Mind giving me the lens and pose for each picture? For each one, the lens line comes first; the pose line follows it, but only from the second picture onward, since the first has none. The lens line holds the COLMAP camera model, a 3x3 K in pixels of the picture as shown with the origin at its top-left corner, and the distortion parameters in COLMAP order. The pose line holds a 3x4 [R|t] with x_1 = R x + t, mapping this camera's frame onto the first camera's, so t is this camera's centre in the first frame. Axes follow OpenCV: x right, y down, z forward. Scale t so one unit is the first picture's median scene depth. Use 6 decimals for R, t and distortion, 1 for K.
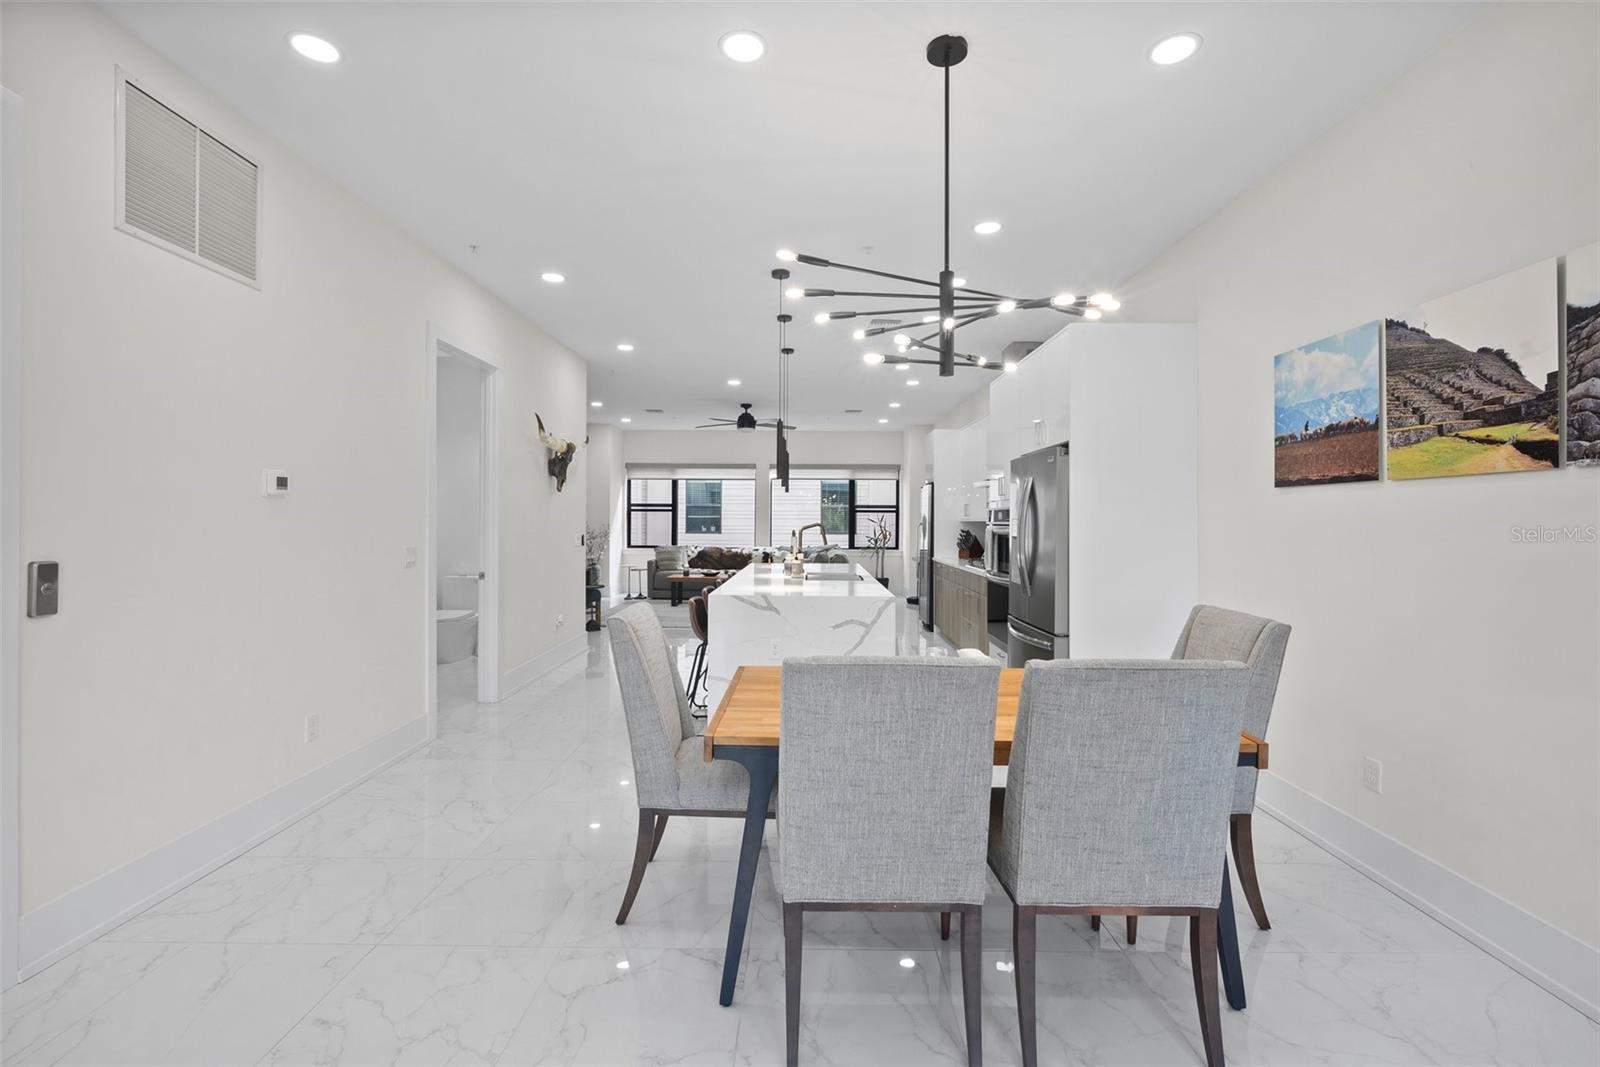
lens RADIAL K [[706.0, 0, 803.2], [0, 706.0, 523.0], [0, 0, 1]] dist [-0.011913, 0.004023]
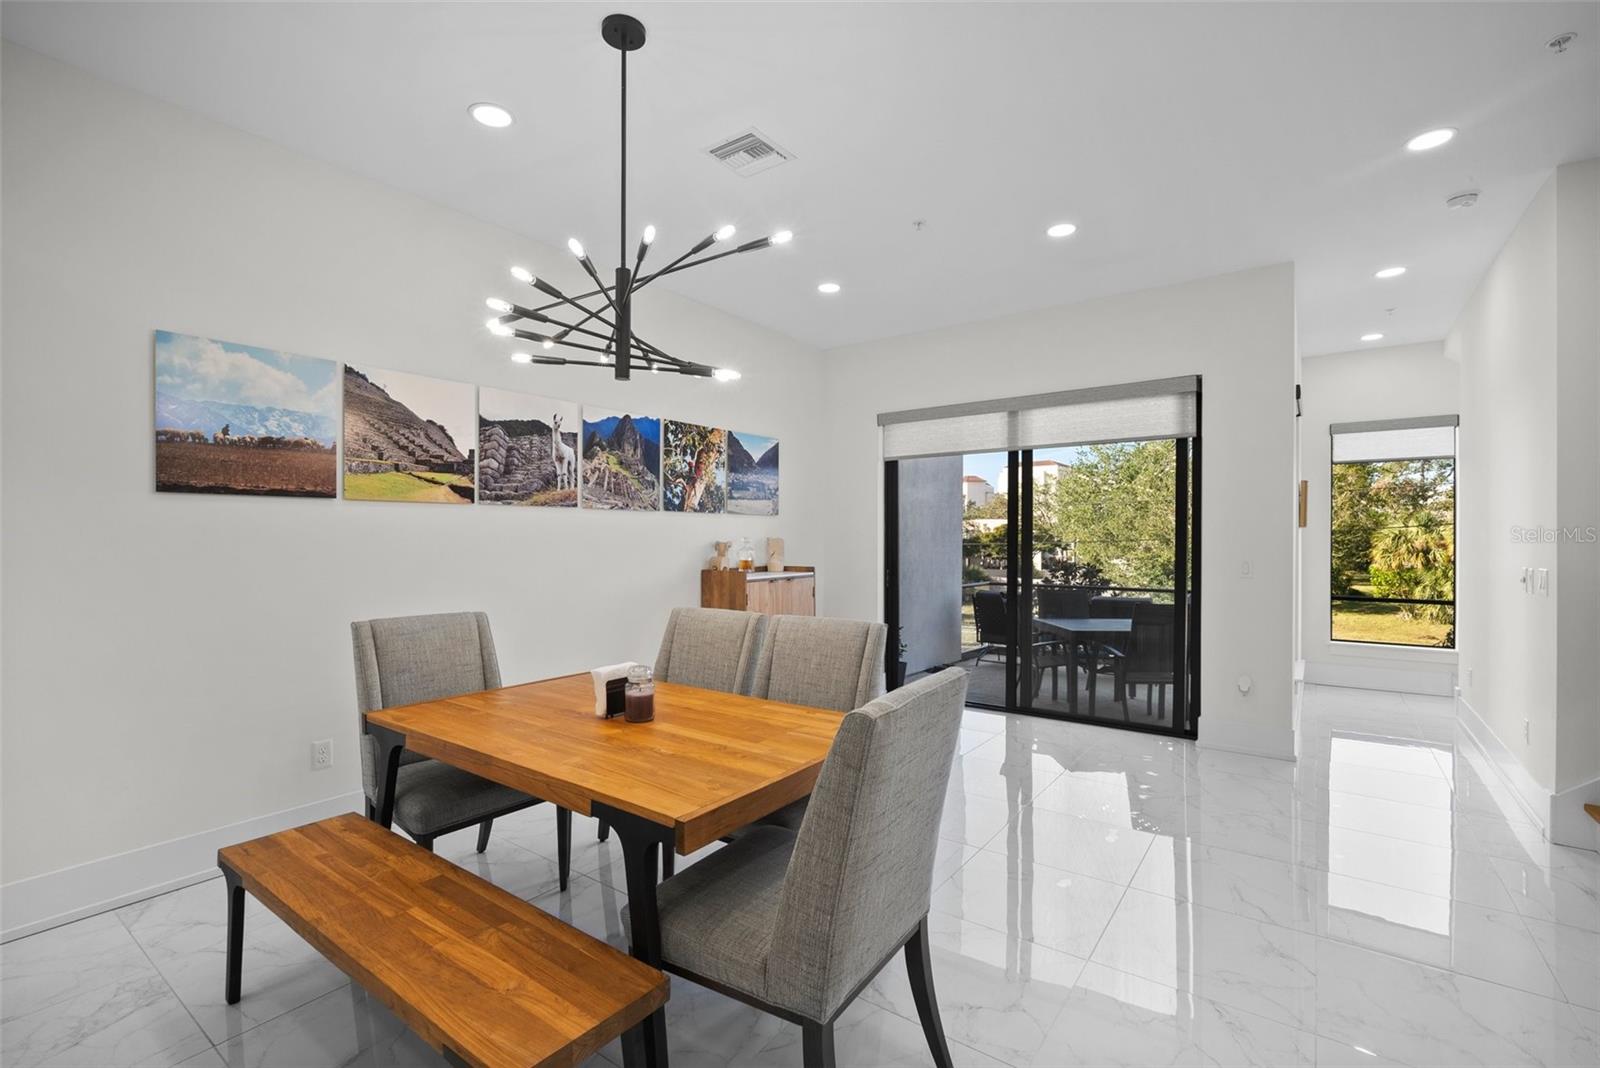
lens RADIAL K [[706.0, 0, 804.6], [0, 706.0, 539.0], [0, 0, 1]] dist [-0.011913, 0.004023]
pose [[-0.811478, -0.007601, 0.584333, -0.314312], [-0.001666, 0.999941, 0.010694, -0.004223], [-0.584380, 0.007705, -0.811444, 0.937288]]
